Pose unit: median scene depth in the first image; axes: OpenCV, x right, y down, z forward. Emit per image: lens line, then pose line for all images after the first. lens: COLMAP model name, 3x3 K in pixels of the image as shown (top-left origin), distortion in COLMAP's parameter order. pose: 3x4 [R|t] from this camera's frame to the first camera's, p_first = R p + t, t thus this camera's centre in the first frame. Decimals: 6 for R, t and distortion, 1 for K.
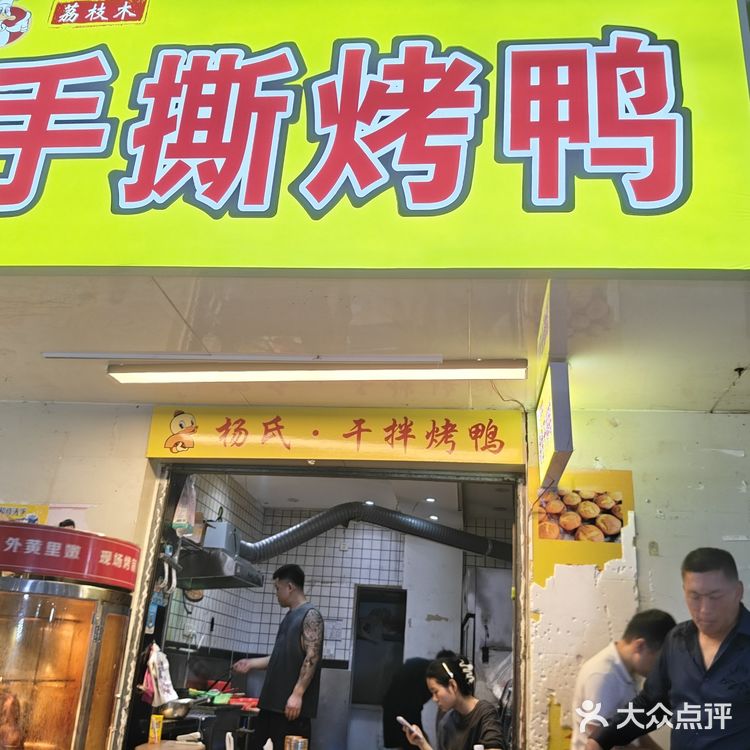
lens RADIAL K [[801.6, 0, 375.0], [0, 801.6, 375.0], [0, 0, 1]] dist [-0.008842, -0.046130]
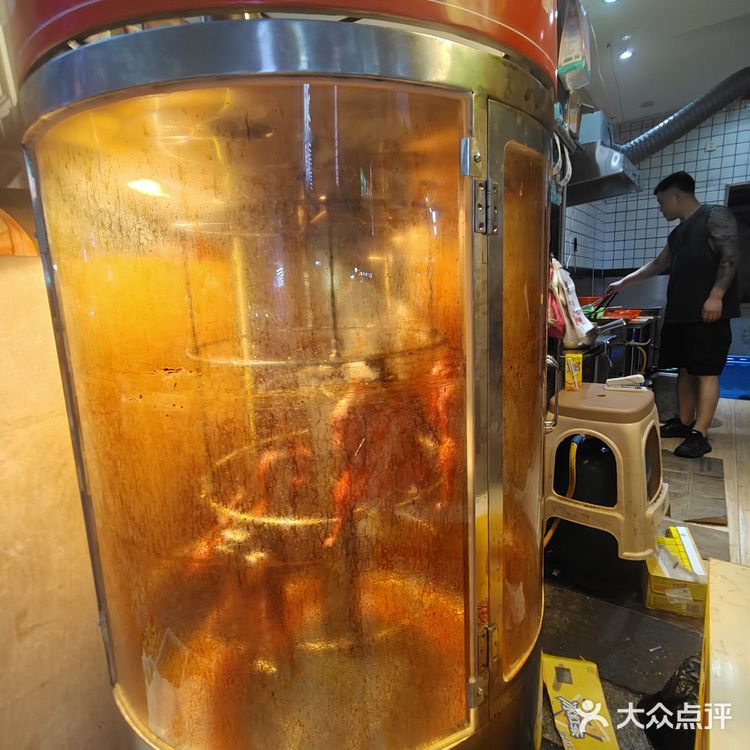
lens RADIAL K [[459.4, 0, 375.0], [0, 459.4, 375.0], [0, 0, 1]] dist [0.002527, 0.001293]
pose [[0.874118, -0.003912, -0.485699, -0.216164], [0.248917, 0.862282, 0.441033, 0.205455], [0.417084, -0.506413, 0.754710, 0.572673]]
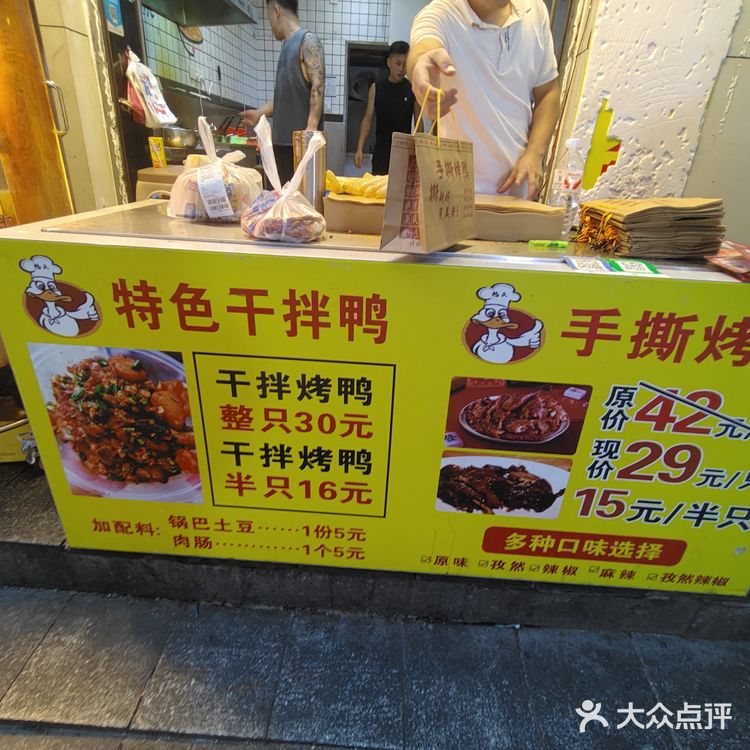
lens RADIAL K [[459.4, 0, 375.0], [0, 459.4, 375.0], [0, 0, 1]] dist [0.002527, 0.001293]
pose [[0.998727, -0.024572, 0.044057, -0.042560], [-0.014753, 0.692903, 0.720880, 0.214927], [-0.048240, -0.720612, 0.691658, 0.389400]]
